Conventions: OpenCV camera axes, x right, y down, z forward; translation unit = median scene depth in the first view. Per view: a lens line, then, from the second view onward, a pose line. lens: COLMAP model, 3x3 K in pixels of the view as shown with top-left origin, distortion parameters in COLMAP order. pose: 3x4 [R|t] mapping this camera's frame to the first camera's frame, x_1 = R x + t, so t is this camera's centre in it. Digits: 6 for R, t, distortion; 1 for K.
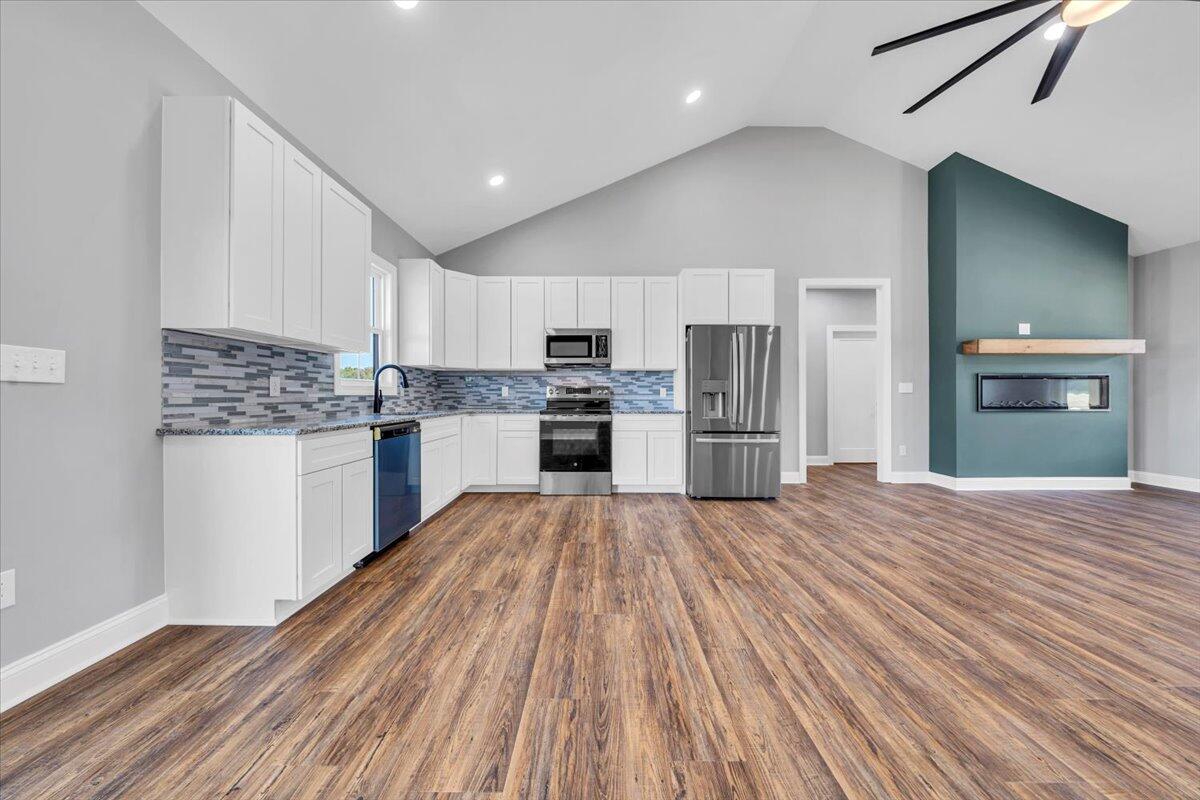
lens RADIAL K [[411.9, 0, 599.9], [0, 411.9, 396.1], [0, 0, 1]] dist [-0.002669, -0.000122]
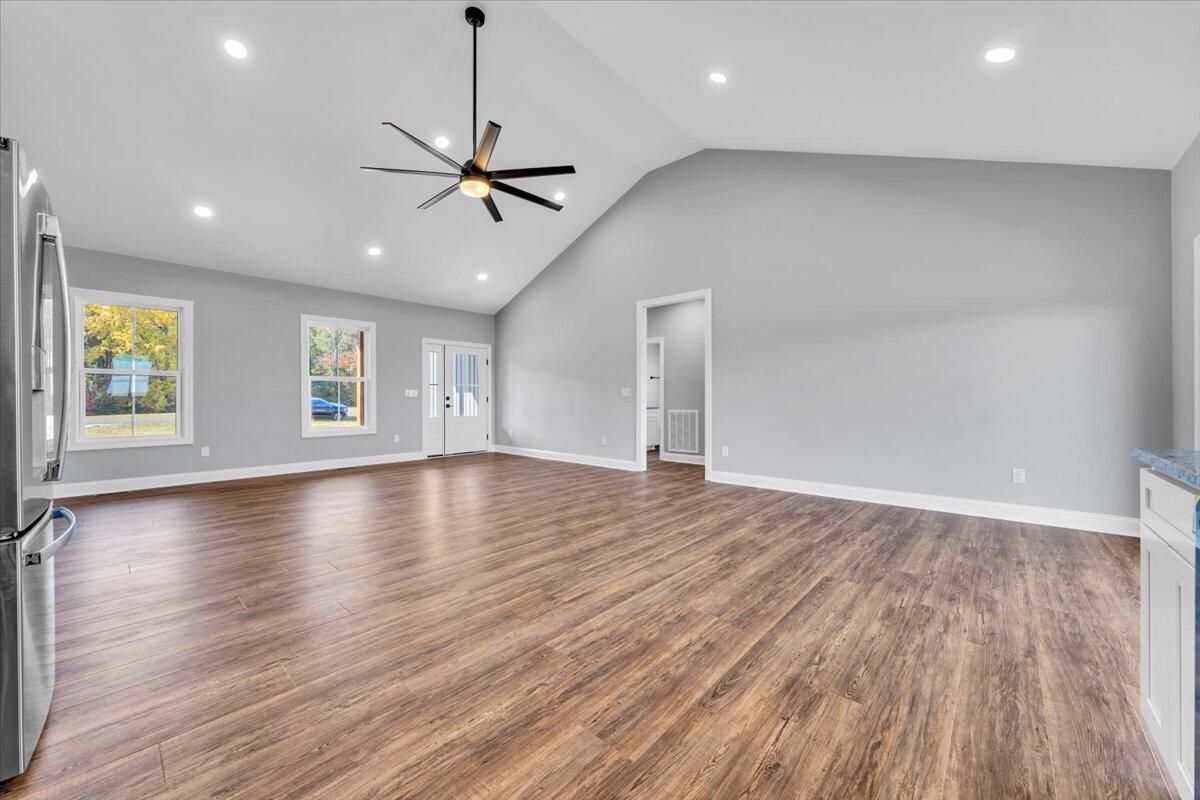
lens RADIAL K [[445.8, 0, 600.0], [0, 445.8, 400.0], [0, 0, 1]] dist [-0.000985, 0.000011]
pose [[-0.742716, 0.000723, 0.669606, -0.240855], [0.001079, 0.999999, 0.000117, -0.001587], [-0.669605, 0.000809, -0.742717, 0.911947]]
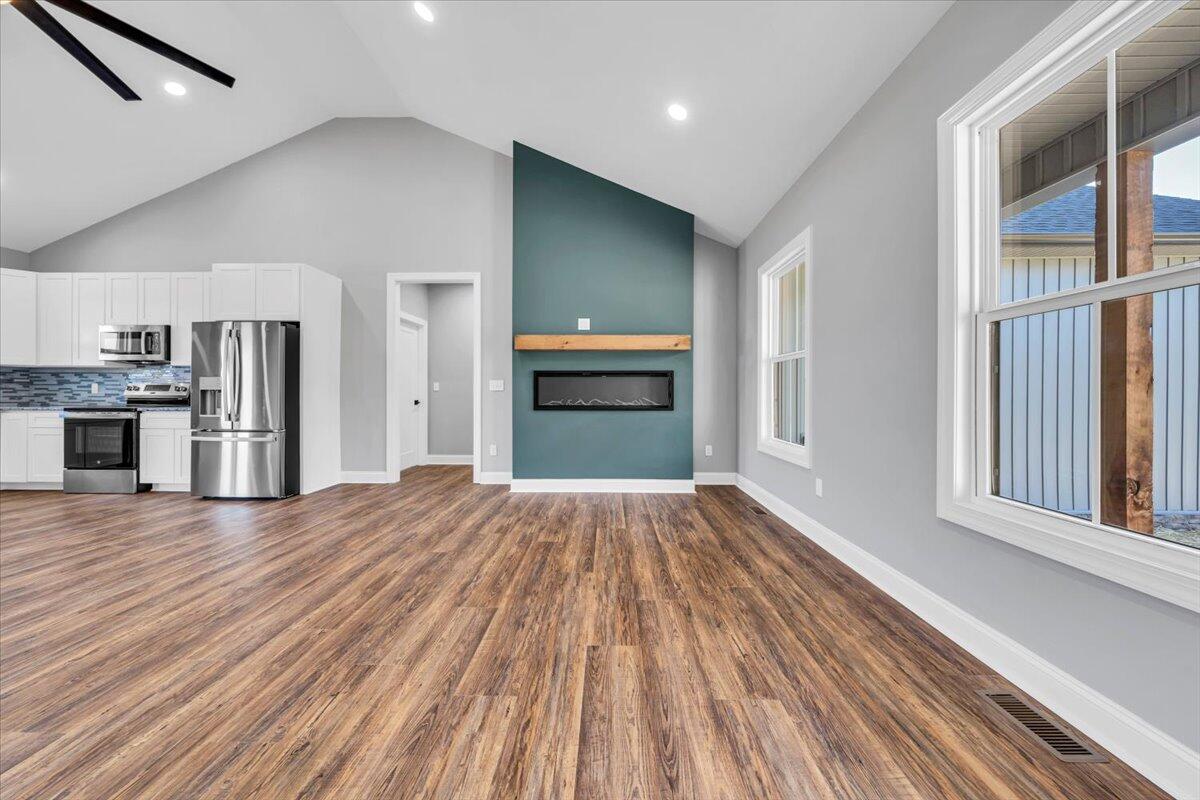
lens RADIAL K [[411.9, 0, 599.9], [0, 411.9, 396.1], [0, 0, 1]] dist [-0.002669, -0.000122]
pose [[0.999724, 0.002580, -0.023346, 1.155389], [-0.002422, 0.999974, 0.006759, -0.002558], [0.023362, -0.006701, 0.999705, 0.040639]]
